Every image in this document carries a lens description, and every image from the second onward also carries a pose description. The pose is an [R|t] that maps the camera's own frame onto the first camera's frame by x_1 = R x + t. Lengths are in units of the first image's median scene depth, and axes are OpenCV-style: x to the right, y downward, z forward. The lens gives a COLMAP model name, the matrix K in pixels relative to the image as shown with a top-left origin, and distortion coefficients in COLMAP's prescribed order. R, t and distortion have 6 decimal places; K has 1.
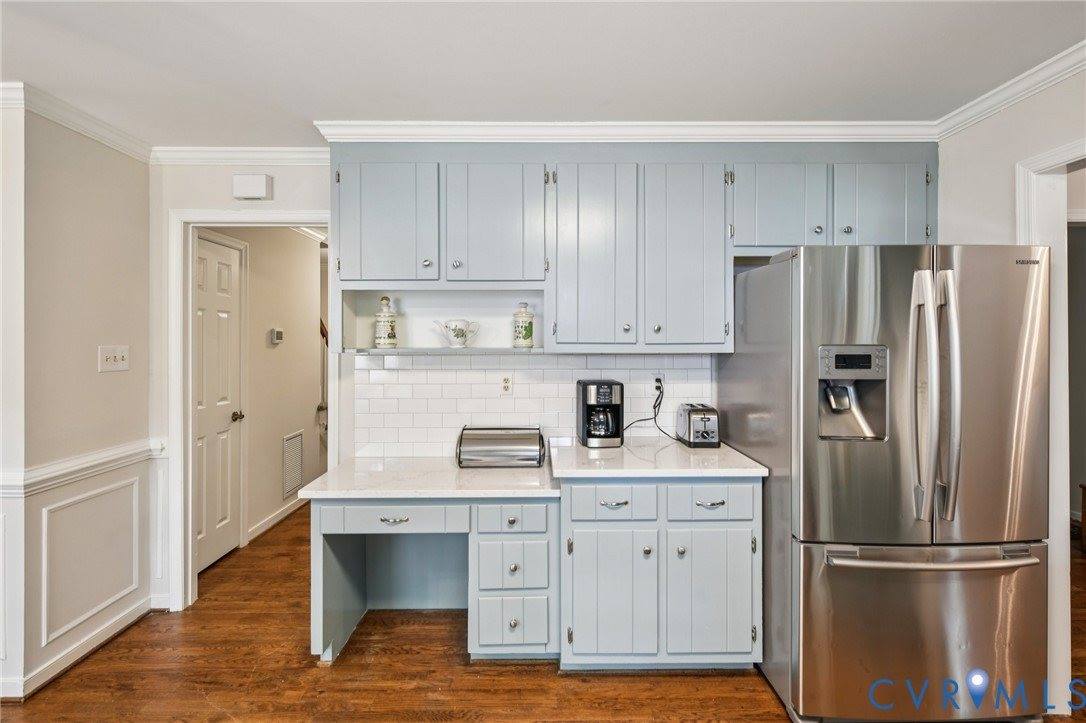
lens RADIAL K [[494.3, 0, 544.9], [0, 494.3, 337.1], [0, 0, 1]] dist [-0.003015, -0.000088]
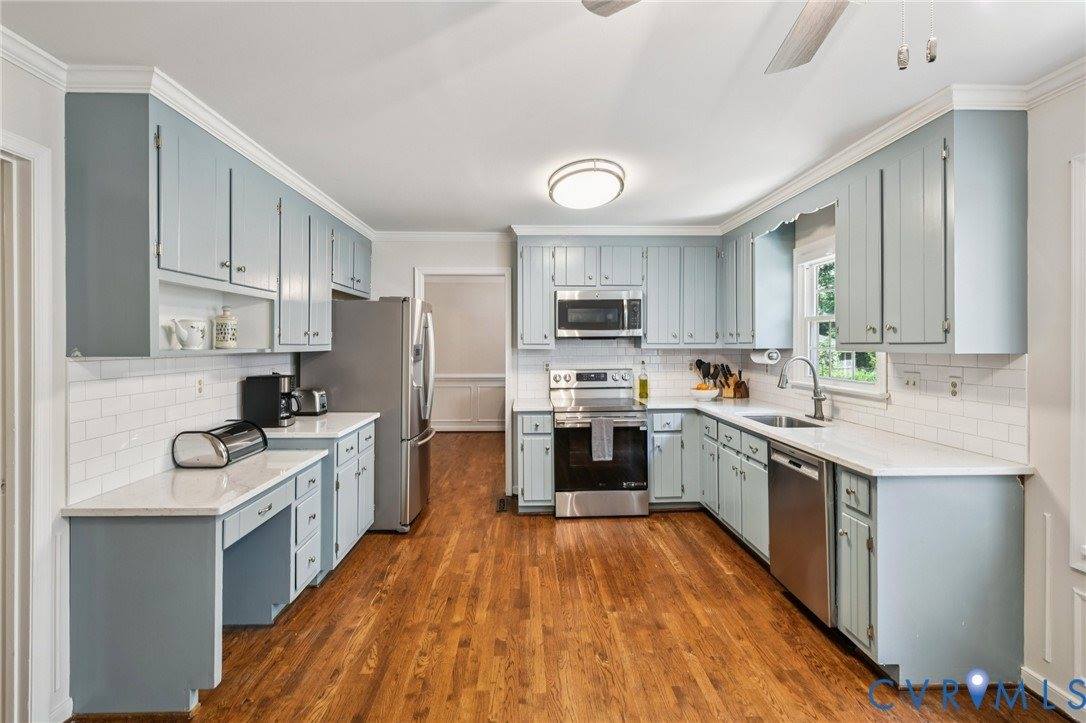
lens RADIAL K [[525.3, 0, 543.6], [0, 525.3, 345.9], [0, 0, 1]] dist [0.017055, -0.000915]
pose [[-0.031181, 0.000721, 0.999513, -1.321586], [-0.006962, 0.999975, -0.000939, 0.011906], [-0.999490, -0.006988, -0.031175, 0.390686]]
